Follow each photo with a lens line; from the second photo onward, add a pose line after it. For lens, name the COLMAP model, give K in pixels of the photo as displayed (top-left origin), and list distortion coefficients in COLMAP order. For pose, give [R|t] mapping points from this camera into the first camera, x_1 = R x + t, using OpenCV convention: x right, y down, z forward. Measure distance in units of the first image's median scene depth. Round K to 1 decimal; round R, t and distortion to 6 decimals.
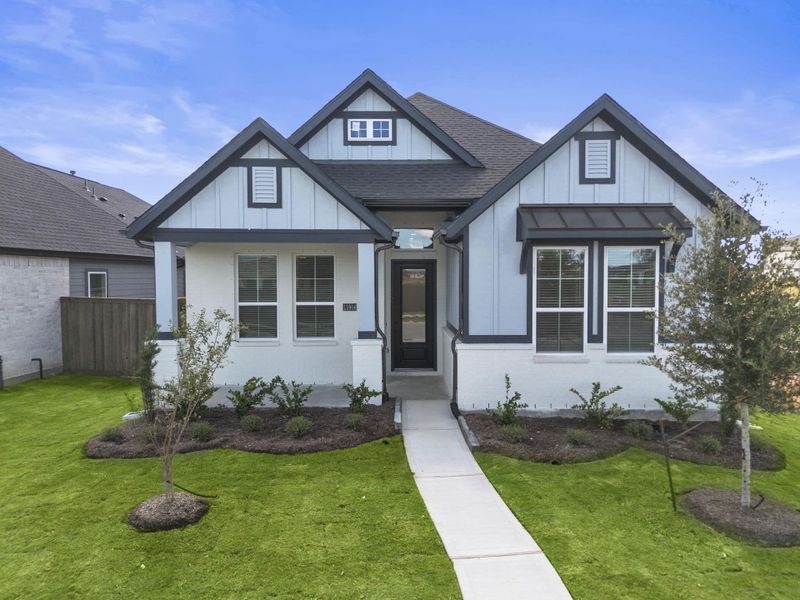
lens RADIAL K [[561.0, 0, 413.5], [0, 561.0, 290.0], [0, 0, 1]] dist [0.053411, -0.028598]
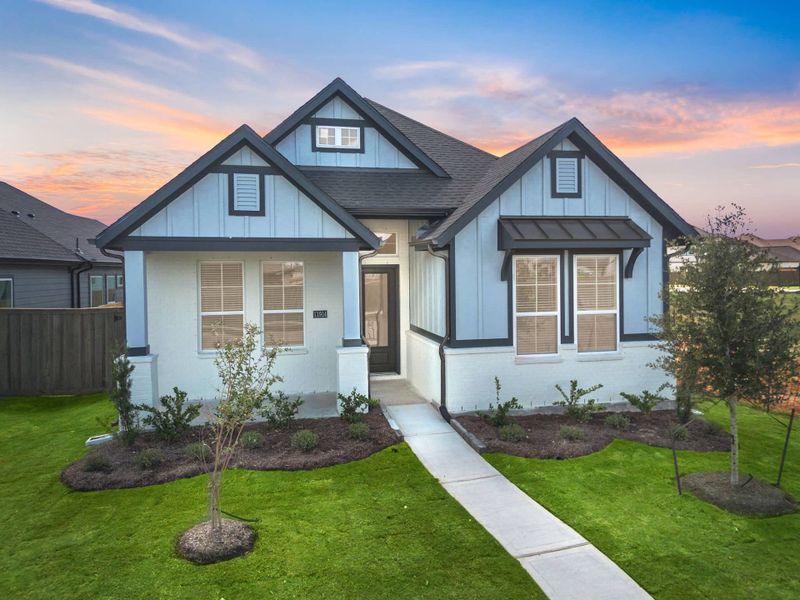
lens RADIAL K [[561.0, 0, 411.6], [0, 561.0, 277.7], [0, 0, 1]] dist [0.053411, -0.028598]
pose [[0.979708, -0.011415, 0.200106, -0.191140], [0.013987, 0.999837, -0.011443, -0.025499], [-0.199943, 0.014010, 0.979707, -0.009480]]
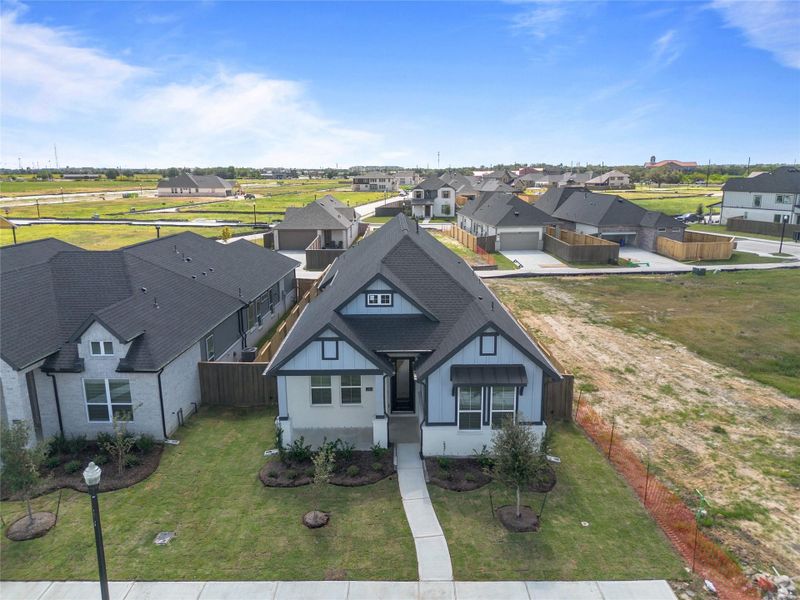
lens RADIAL K [[561.0, 0, 416.5], [0, 561.0, 281.5], [0, 0, 1]] dist [0.053411, -0.028598]
pose [[0.999787, 0.000599, 0.020612, 0.009923], [-0.004051, 0.985802, 0.167863, -0.819975], [-0.020219, -0.167911, 0.985595, -1.042742]]
